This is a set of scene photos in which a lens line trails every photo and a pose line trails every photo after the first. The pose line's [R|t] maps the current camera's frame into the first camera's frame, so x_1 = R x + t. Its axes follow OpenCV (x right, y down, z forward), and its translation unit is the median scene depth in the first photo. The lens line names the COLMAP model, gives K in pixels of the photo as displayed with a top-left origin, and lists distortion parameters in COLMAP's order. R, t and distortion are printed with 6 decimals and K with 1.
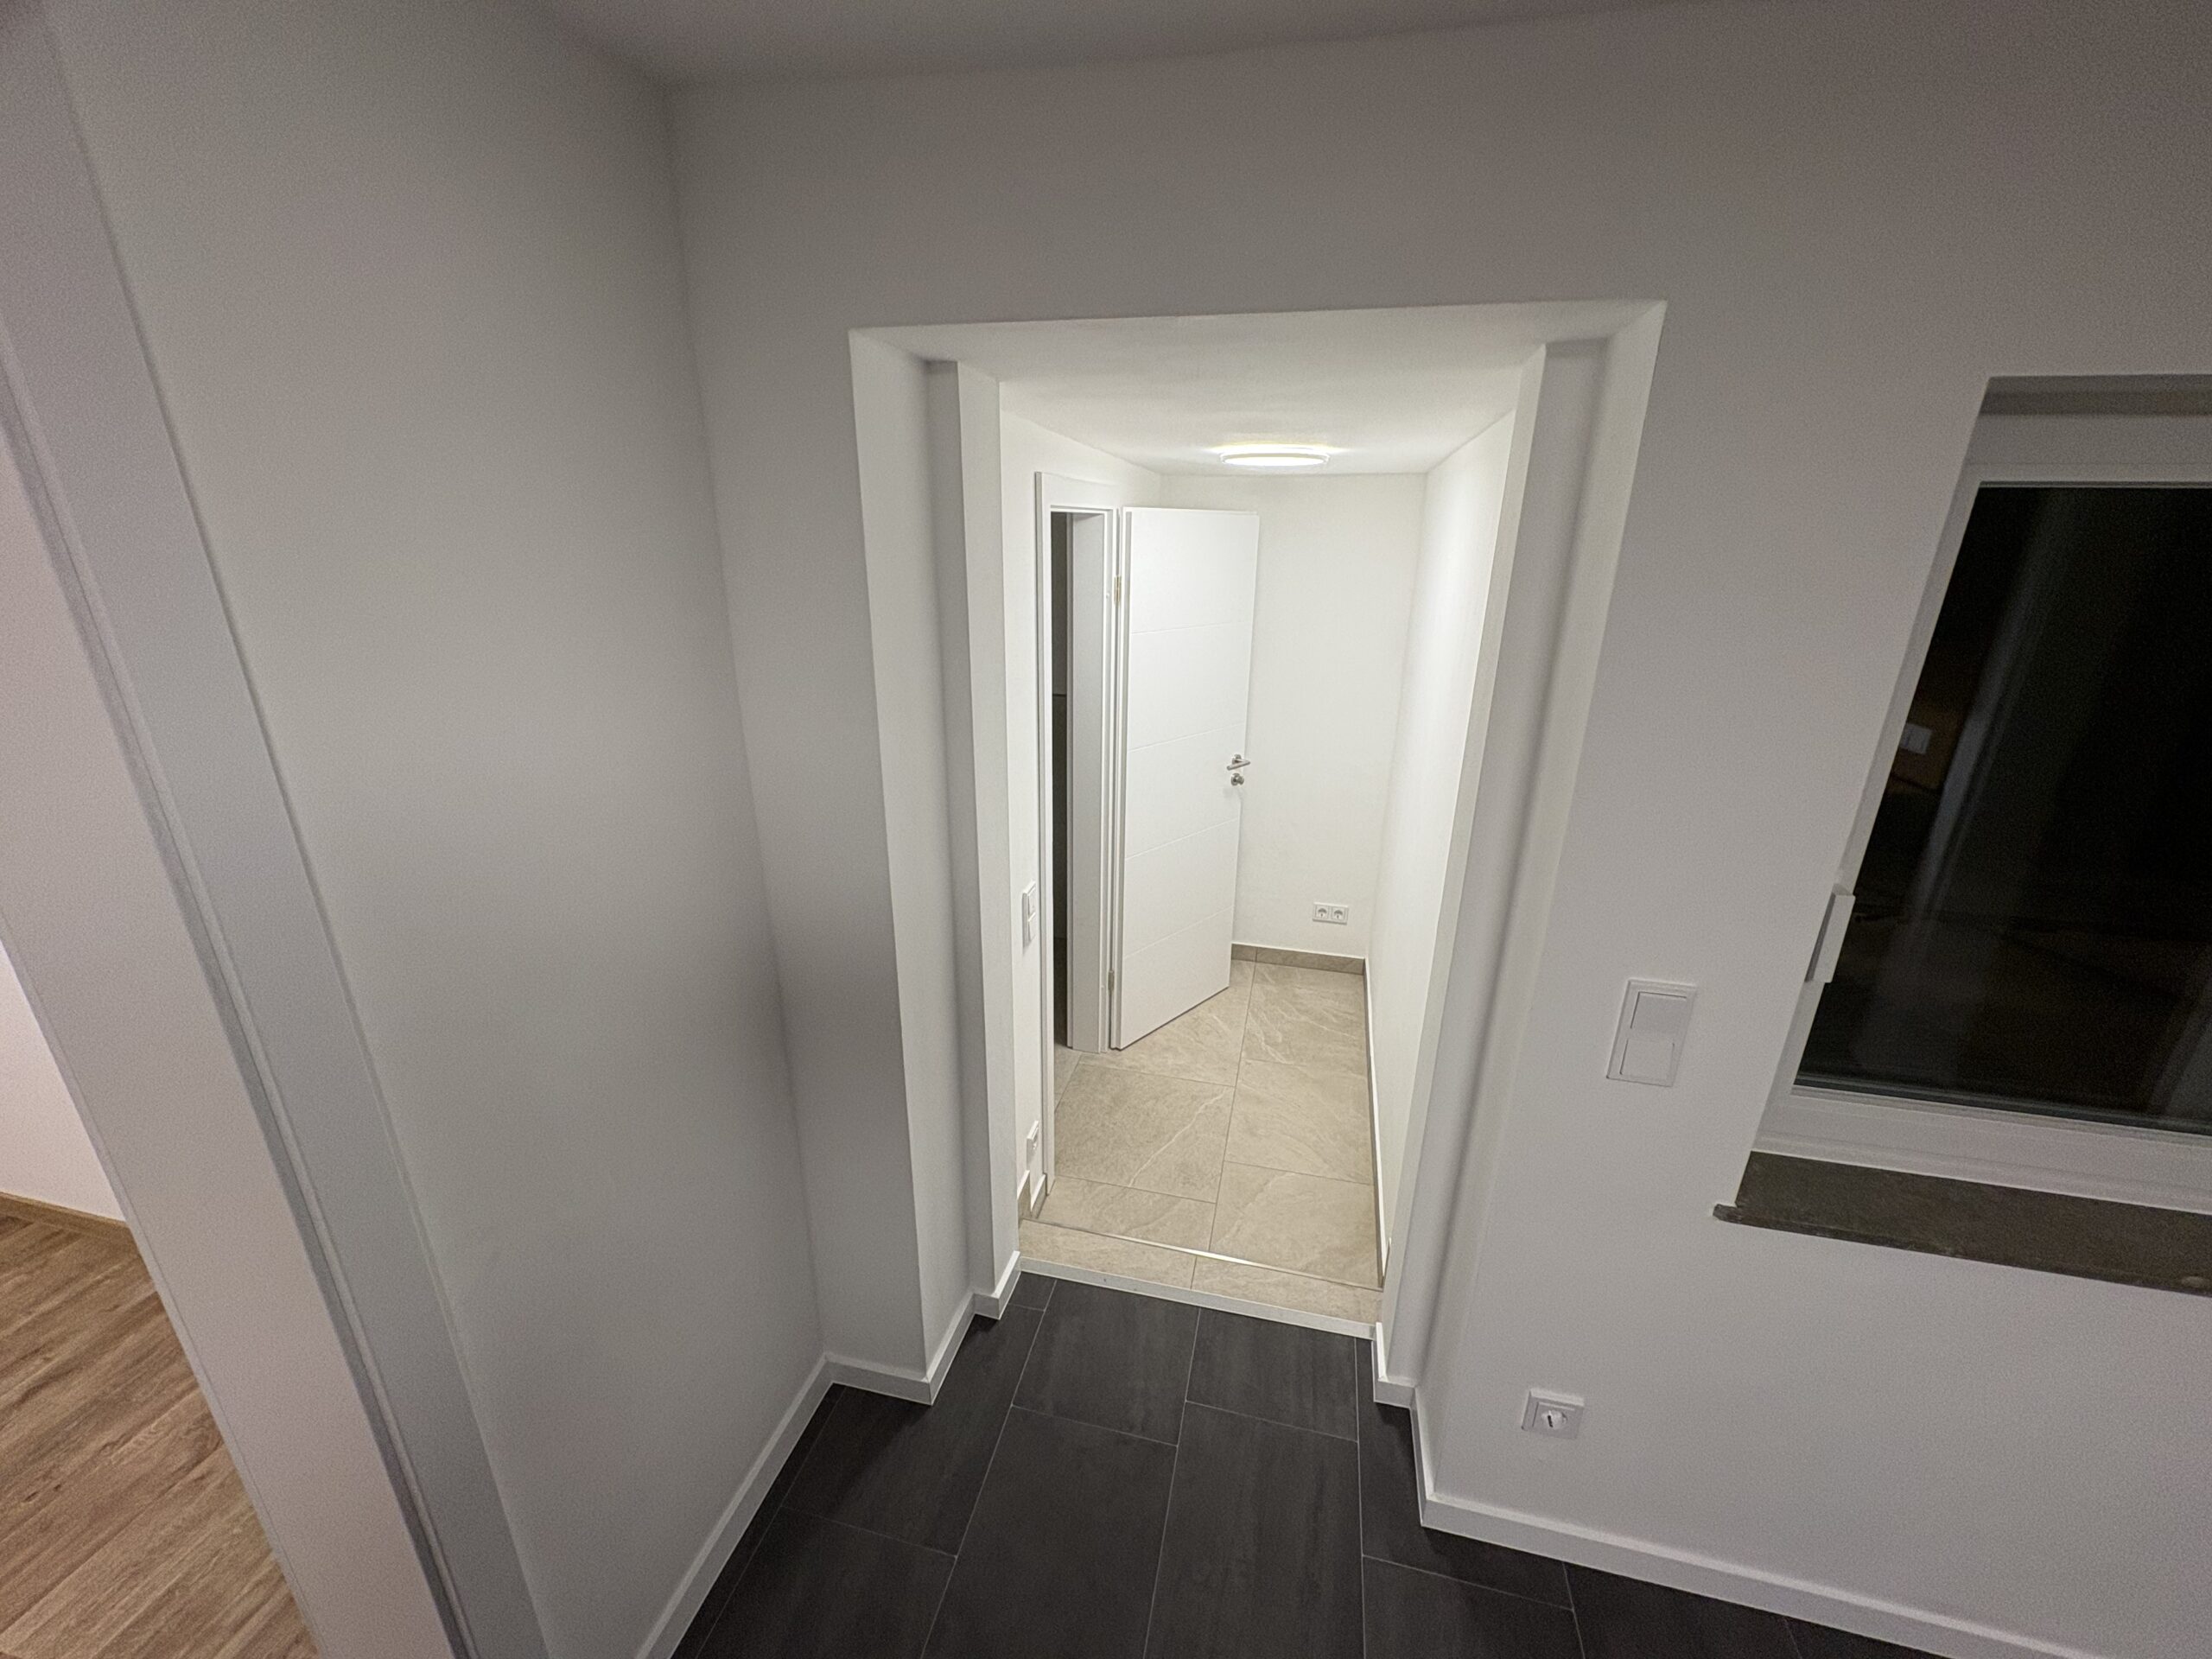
lens RADIAL K [[874.6, 0, 1111.6], [0, 874.6, 822.0], [0, 0, 1]] dist [-0.004720, 0.000267]
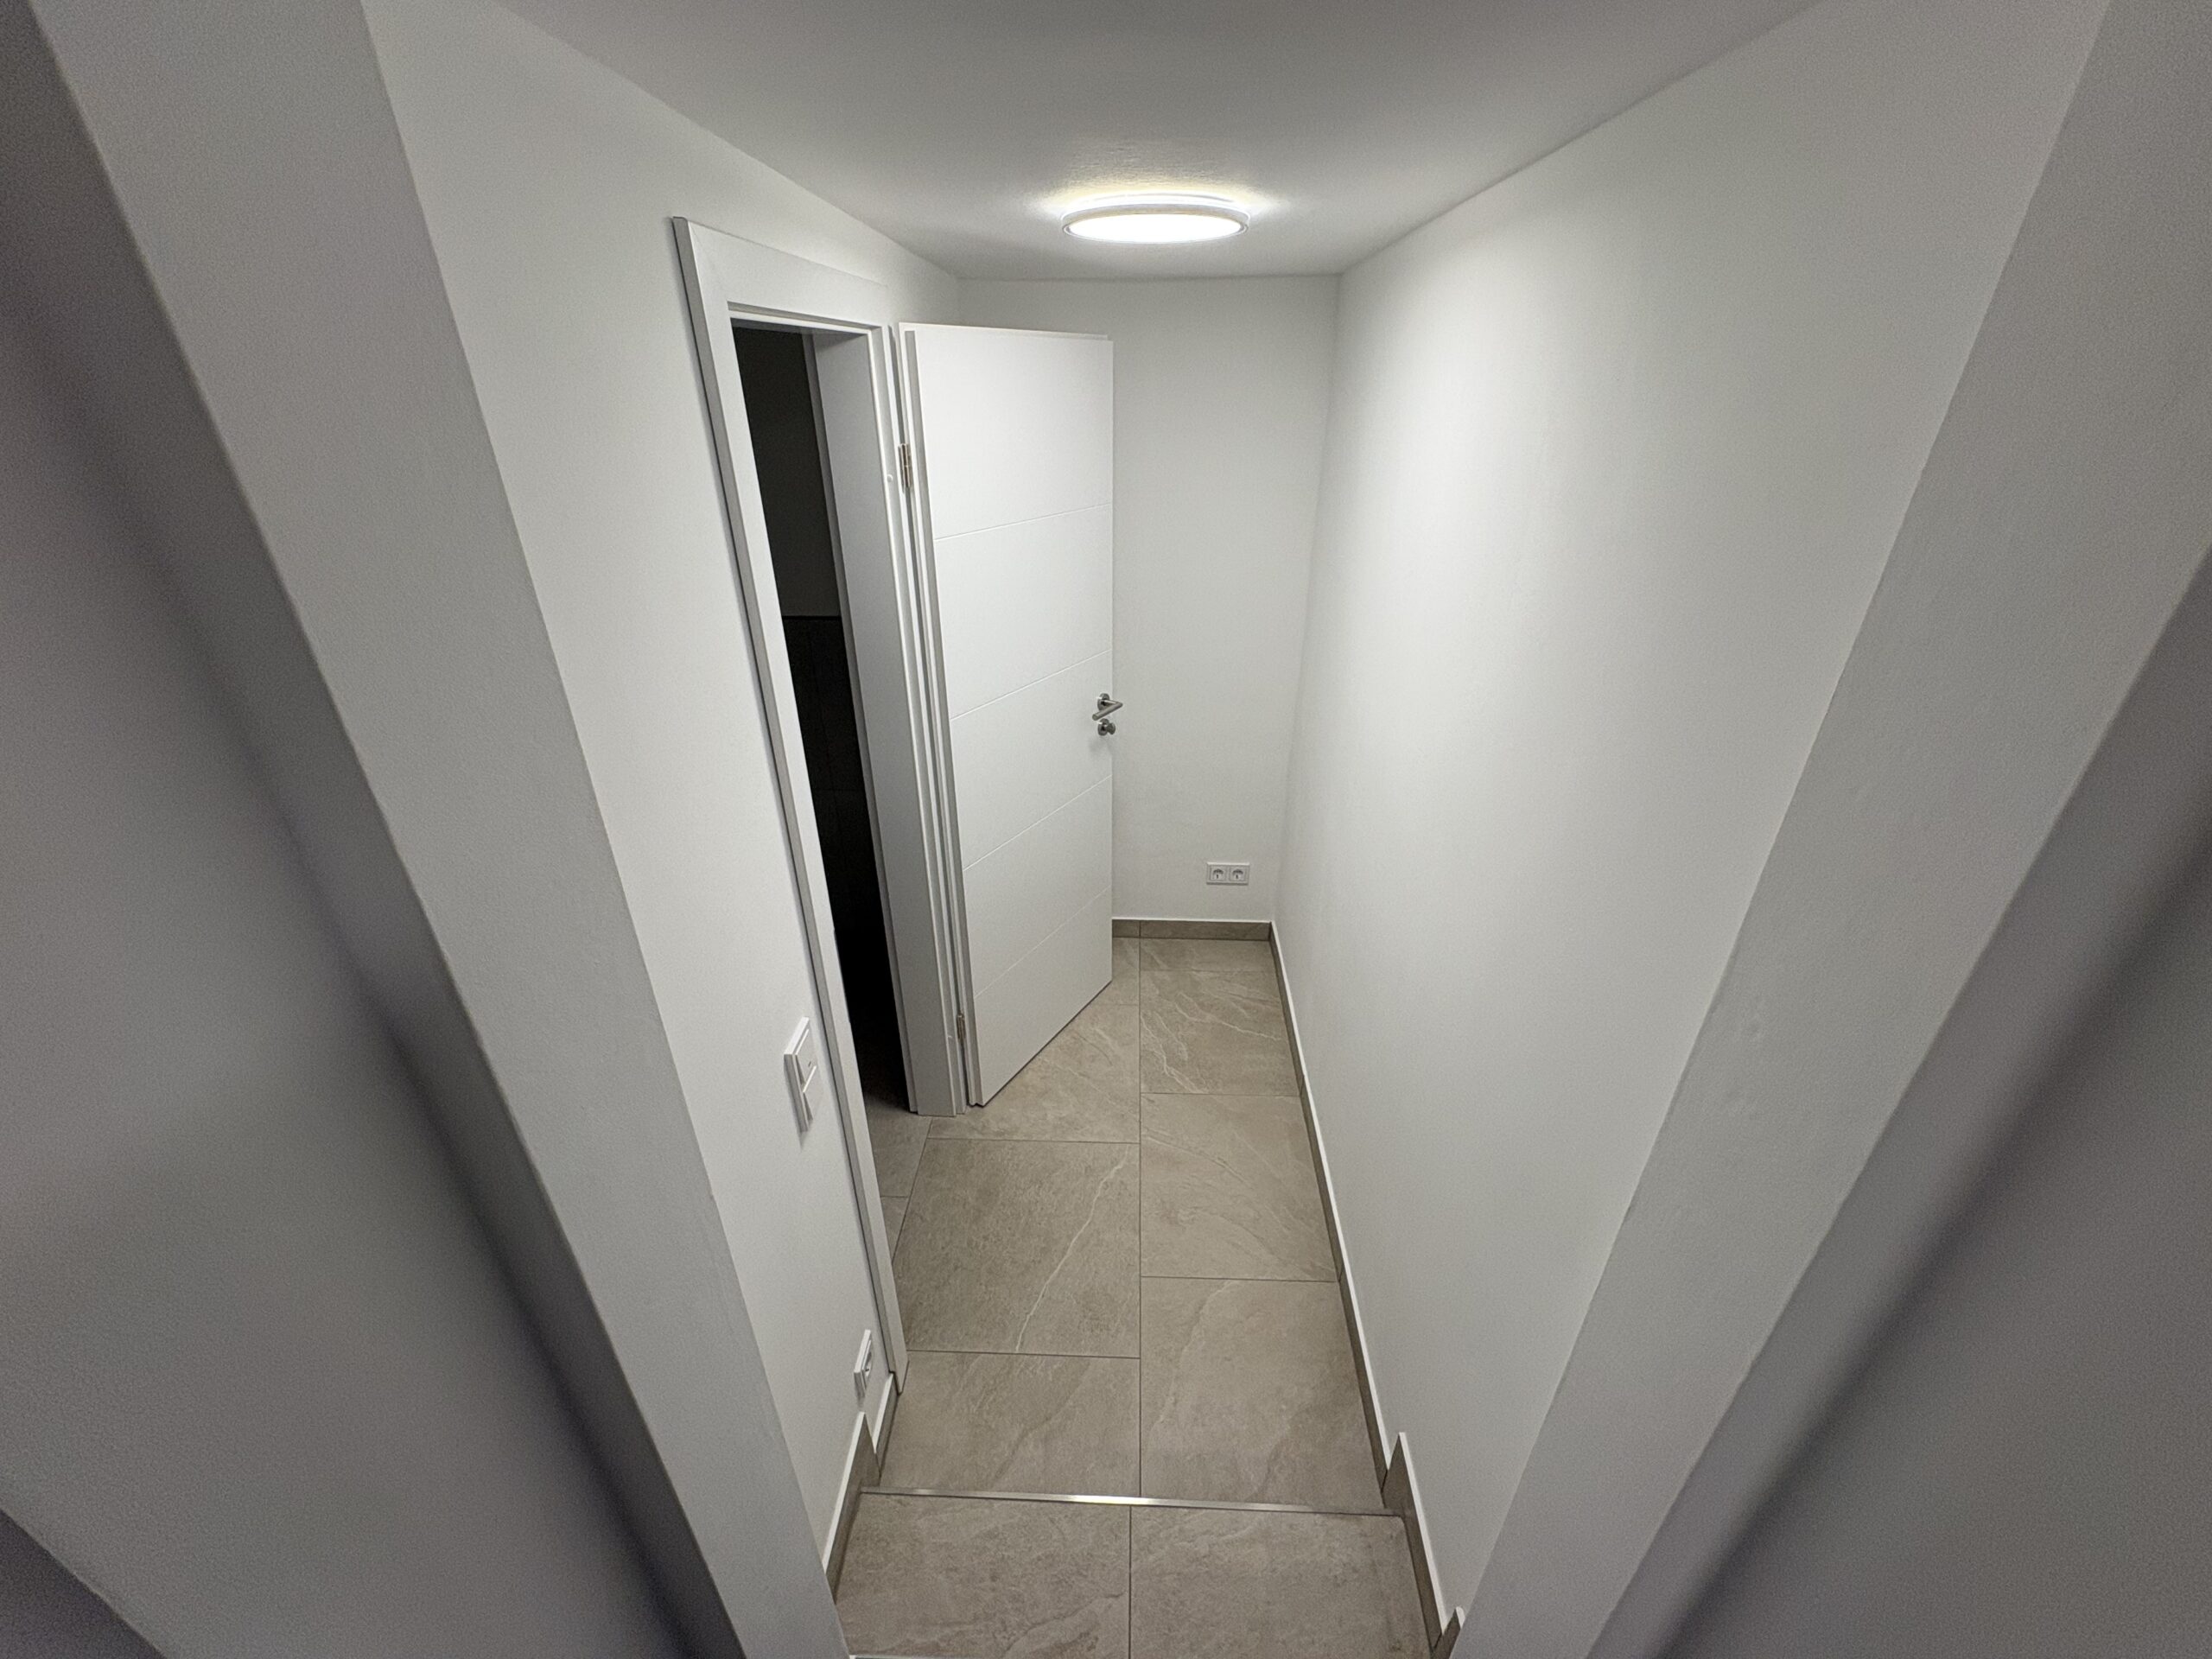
lens RADIAL K [[874.6, 0, 1111.6], [0, 874.6, 822.0], [0, 0, 1]] dist [-0.004720, 0.000267]
pose [[0.979656, -0.103293, 0.172063, 0.014632], [0.075953, 0.984429, 0.158526, -0.089923], [-0.185758, -0.142232, 0.972247, 0.286692]]
